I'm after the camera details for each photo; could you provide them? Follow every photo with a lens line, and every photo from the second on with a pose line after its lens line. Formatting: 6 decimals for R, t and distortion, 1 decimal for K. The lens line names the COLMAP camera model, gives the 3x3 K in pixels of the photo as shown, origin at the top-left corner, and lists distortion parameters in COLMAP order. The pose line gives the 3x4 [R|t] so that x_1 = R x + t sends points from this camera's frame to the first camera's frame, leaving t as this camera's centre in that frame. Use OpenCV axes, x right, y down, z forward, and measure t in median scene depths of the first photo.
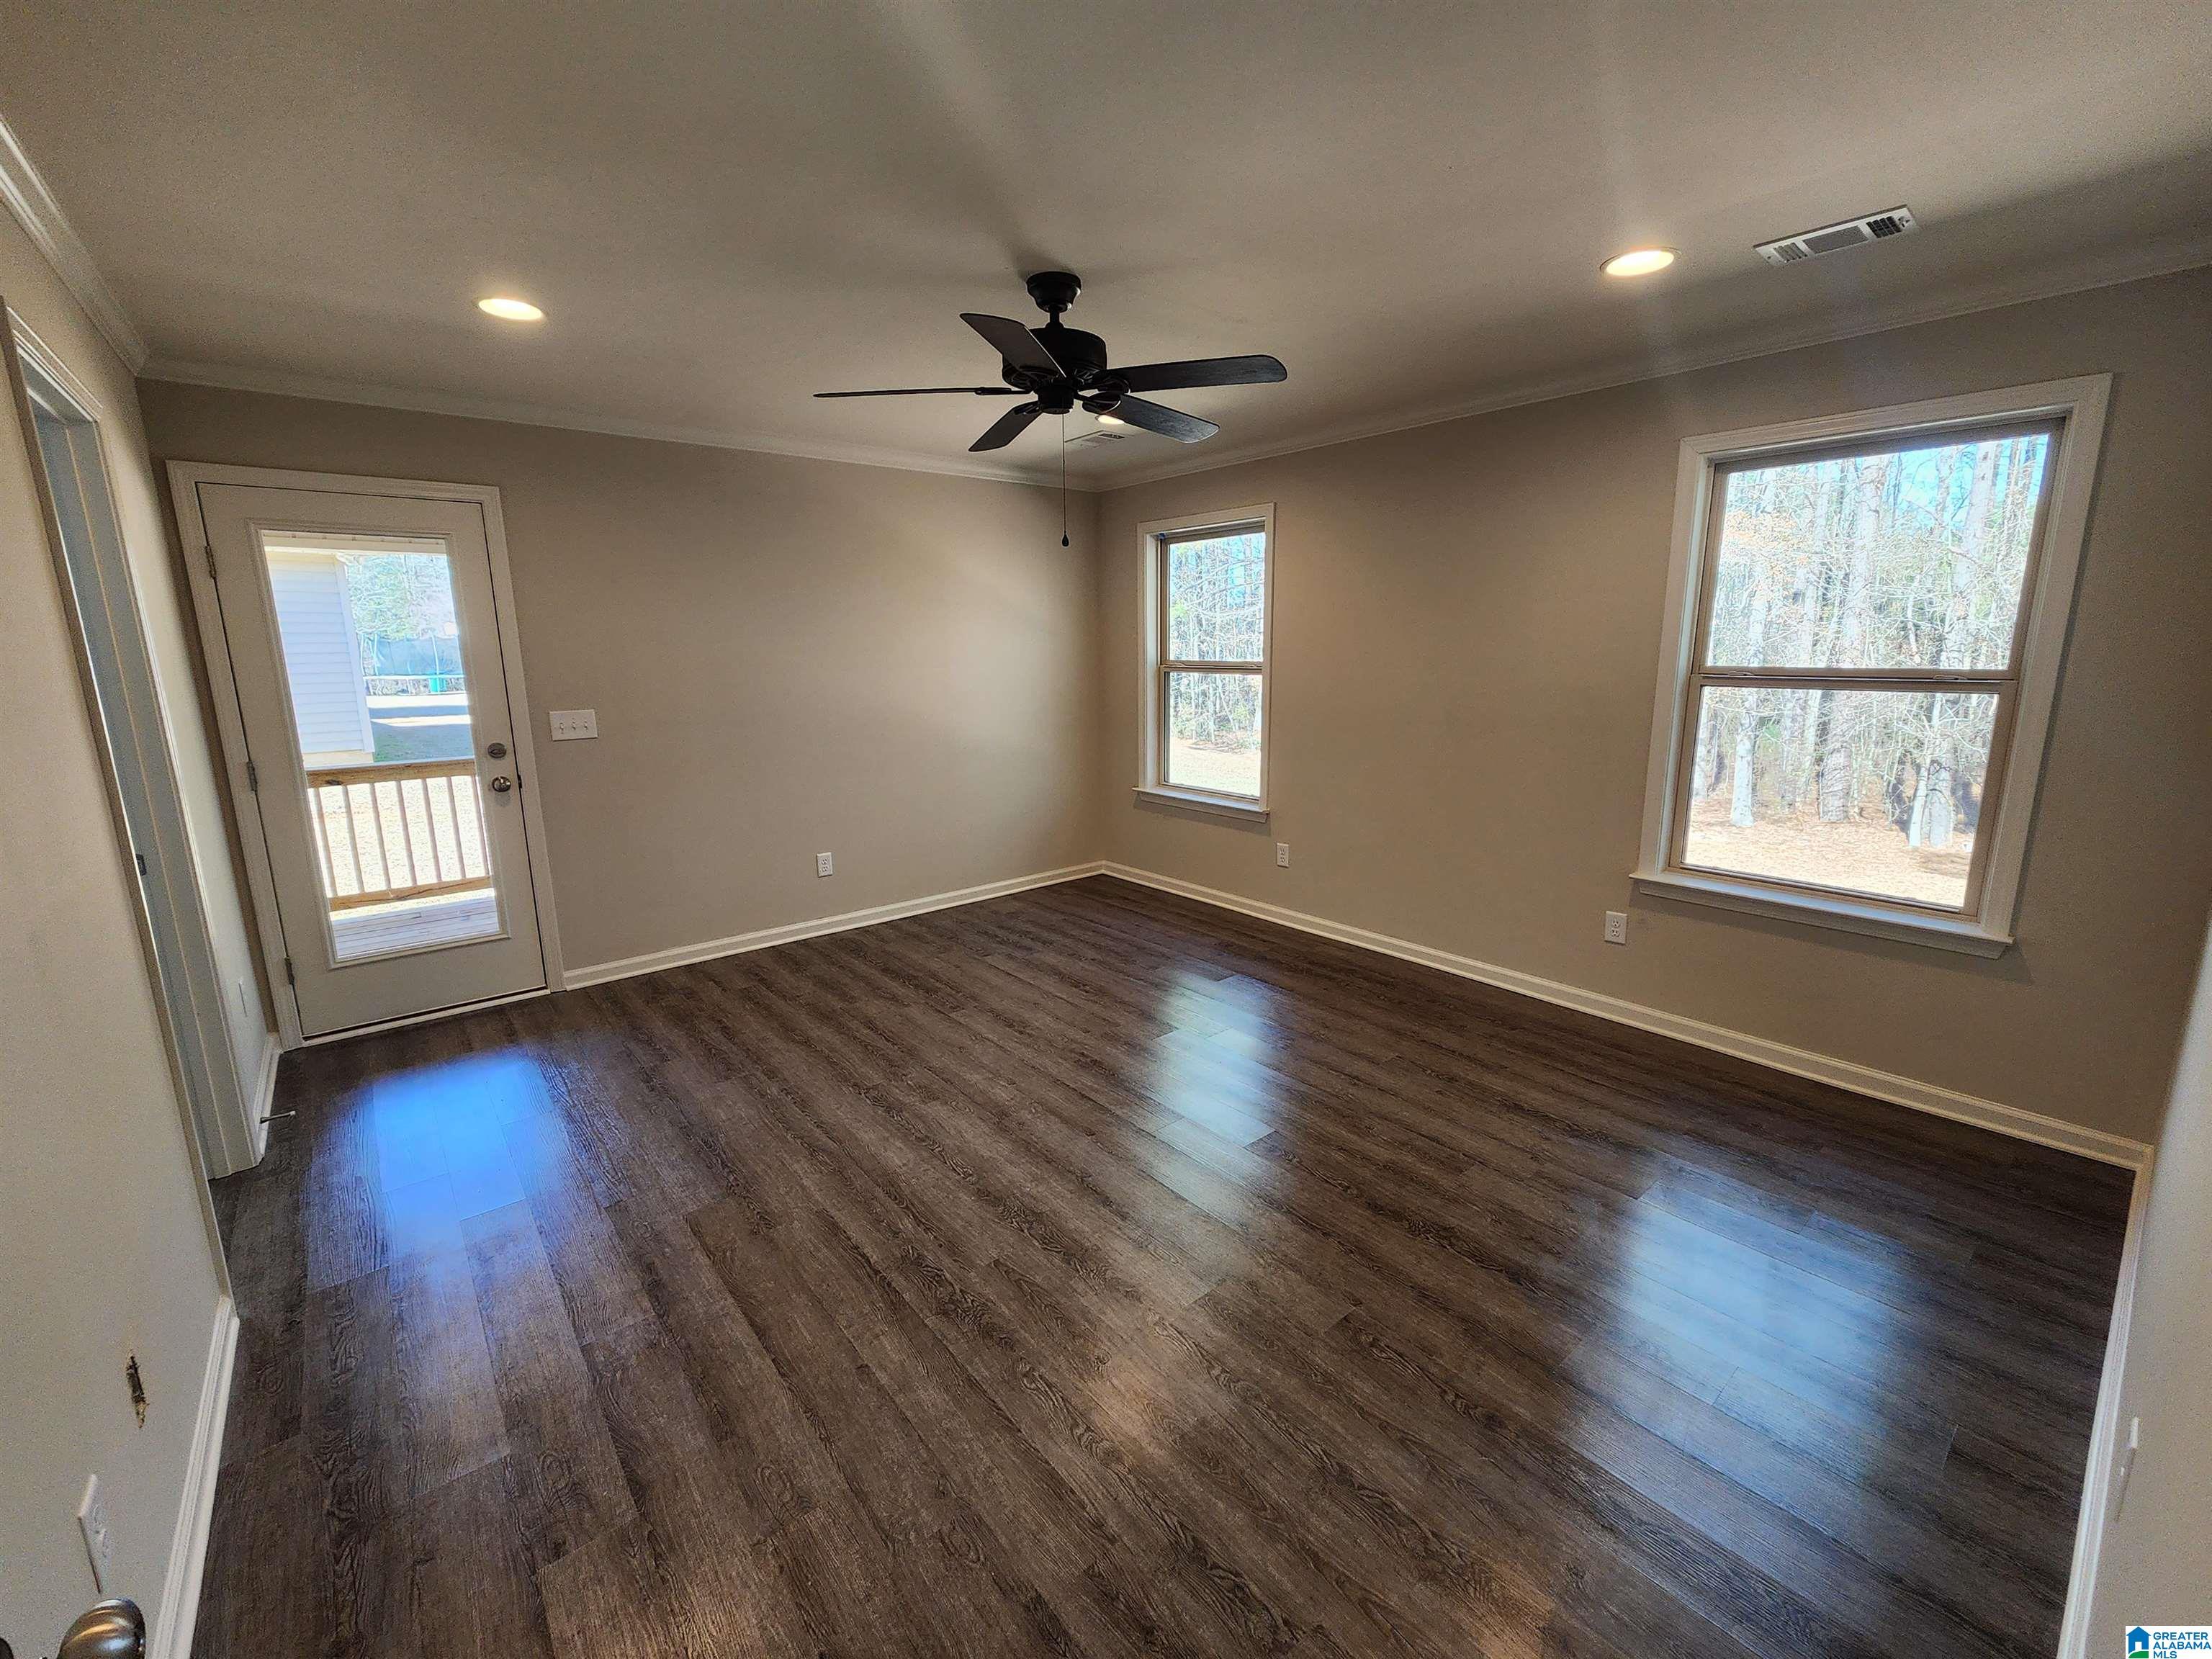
lens RADIAL K [[909.6, 0, 1107.3], [0, 909.6, 823.0], [0, 0, 1]] dist [-0.002454, 0.001422]
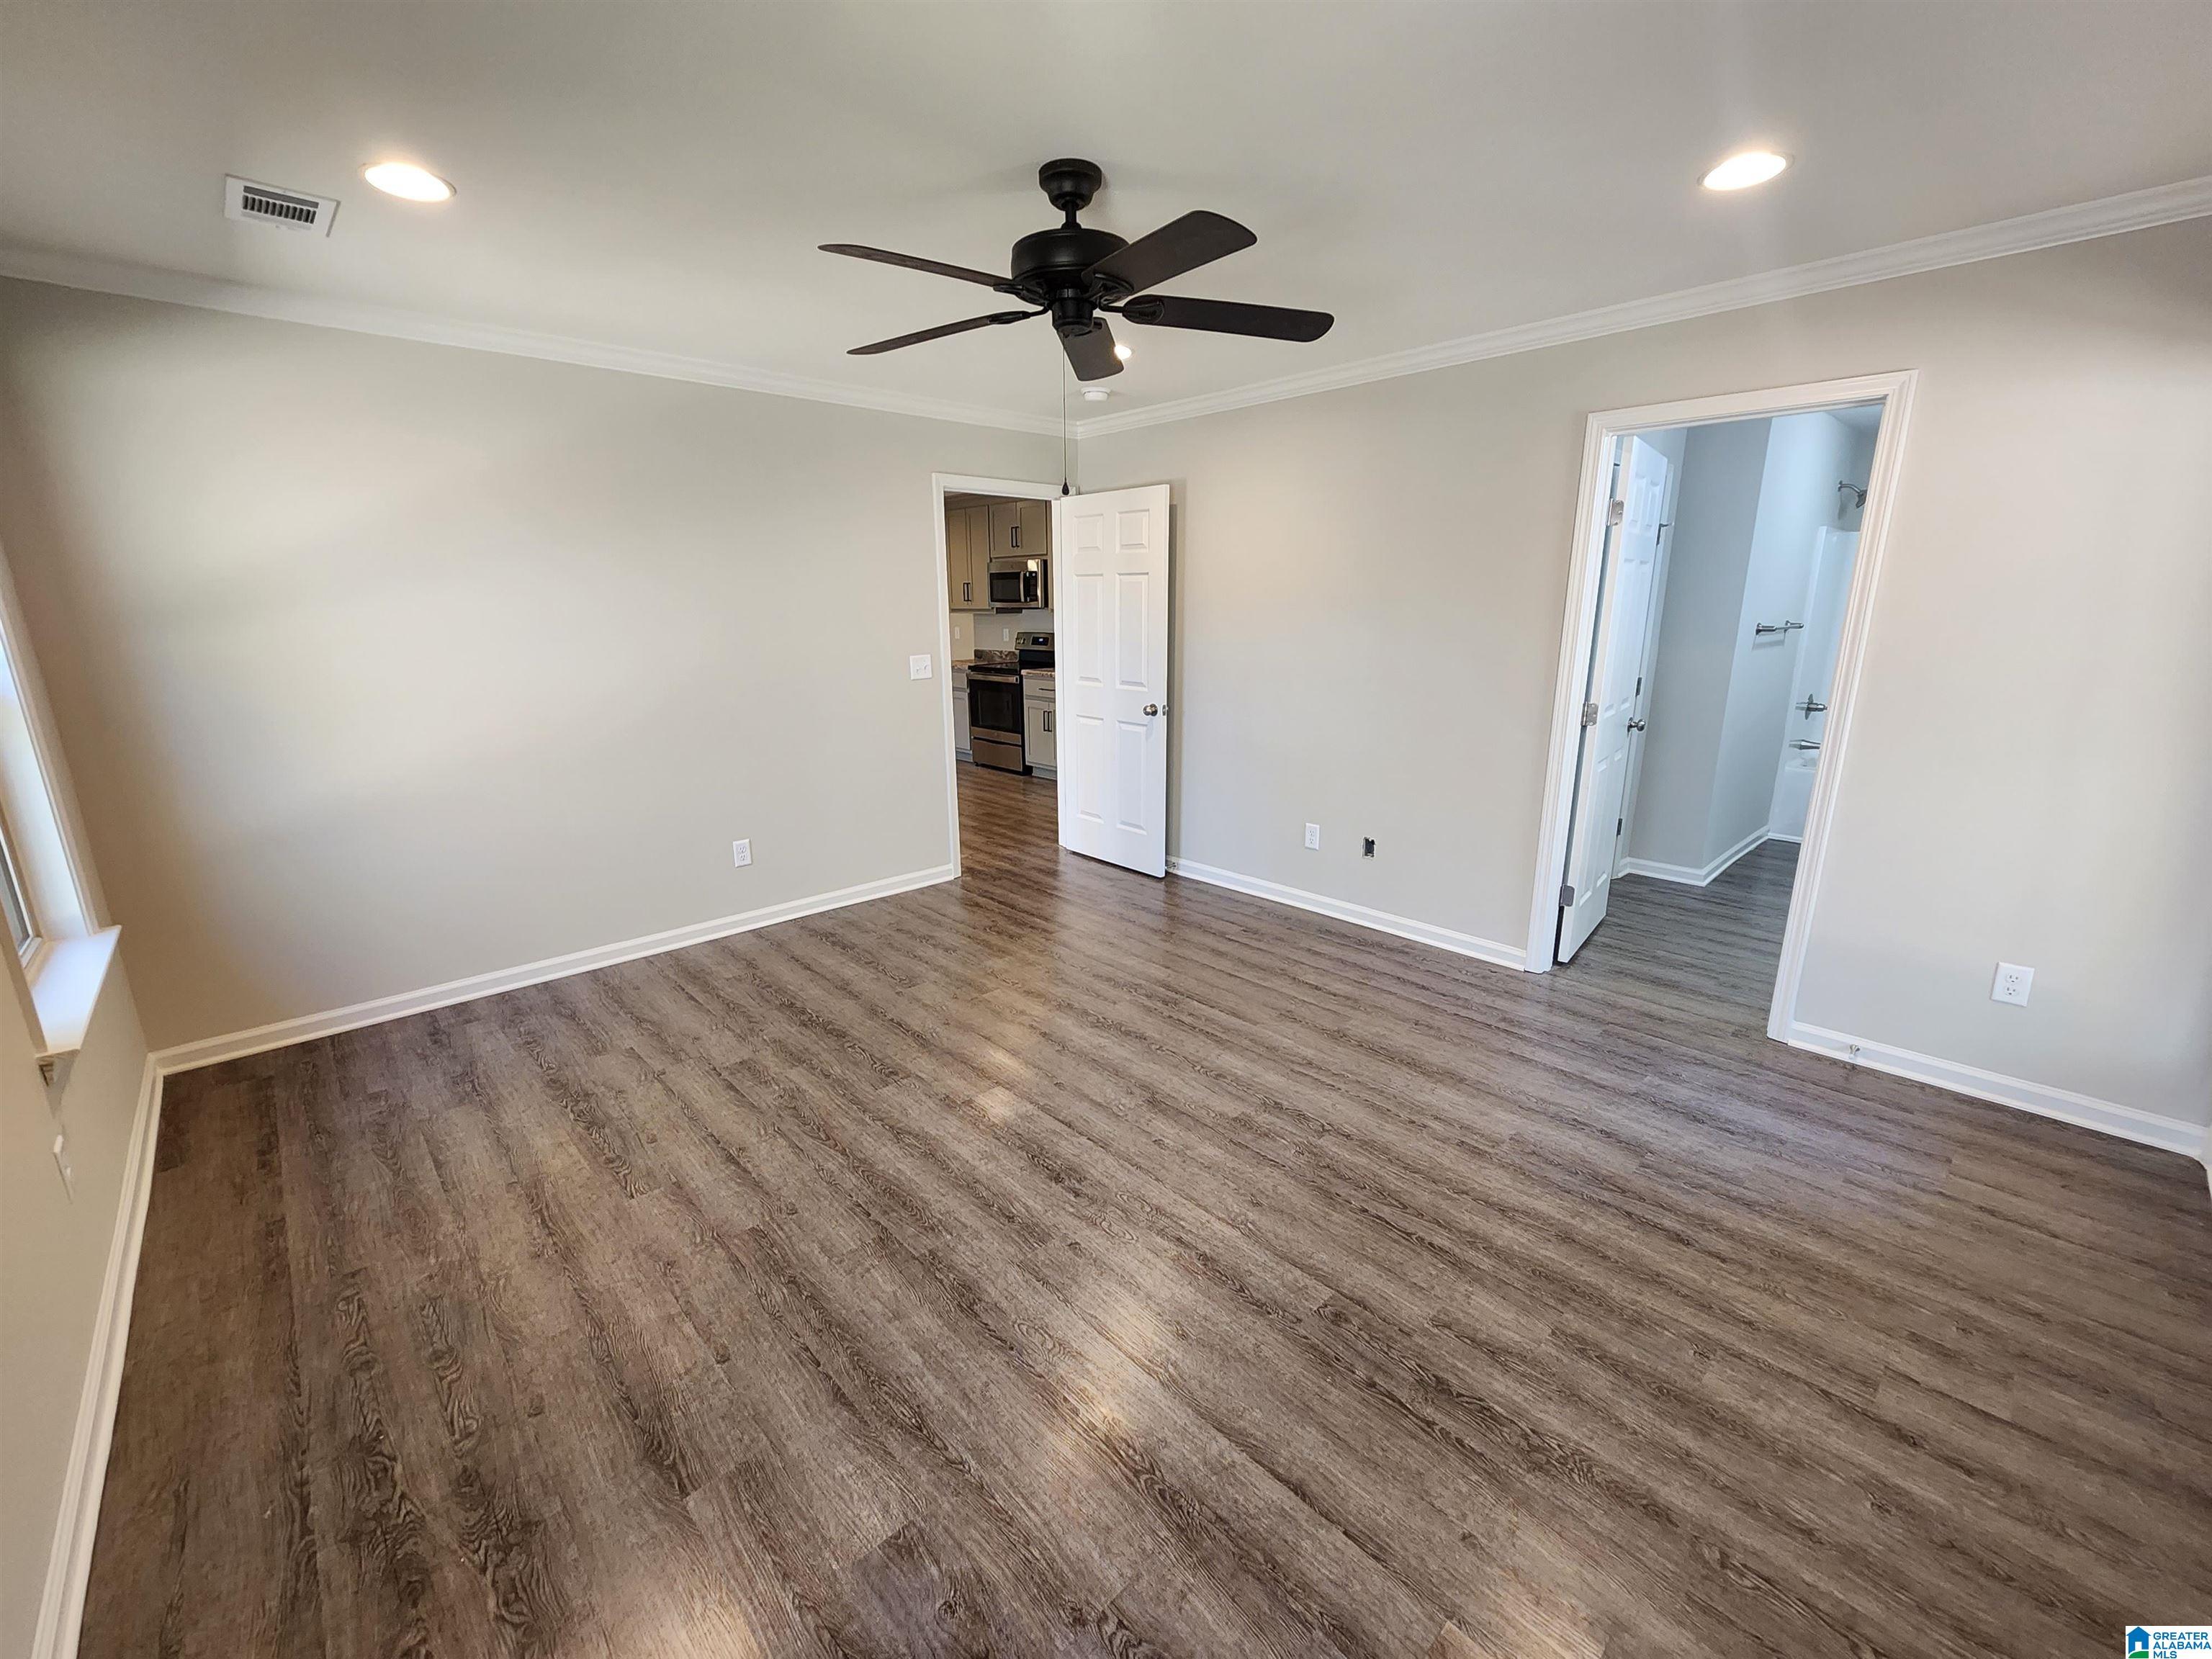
lens RADIAL K [[909.6, 0, 1109.0], [0, 909.6, 822.9], [0, 0, 1]] dist [-0.002454, 0.001422]
pose [[-0.997838, 0.034751, -0.055784, -0.025336], [0.008129, 0.907516, 0.419938, -0.322145], [0.065218, 0.418577, -0.905837, 1.631205]]
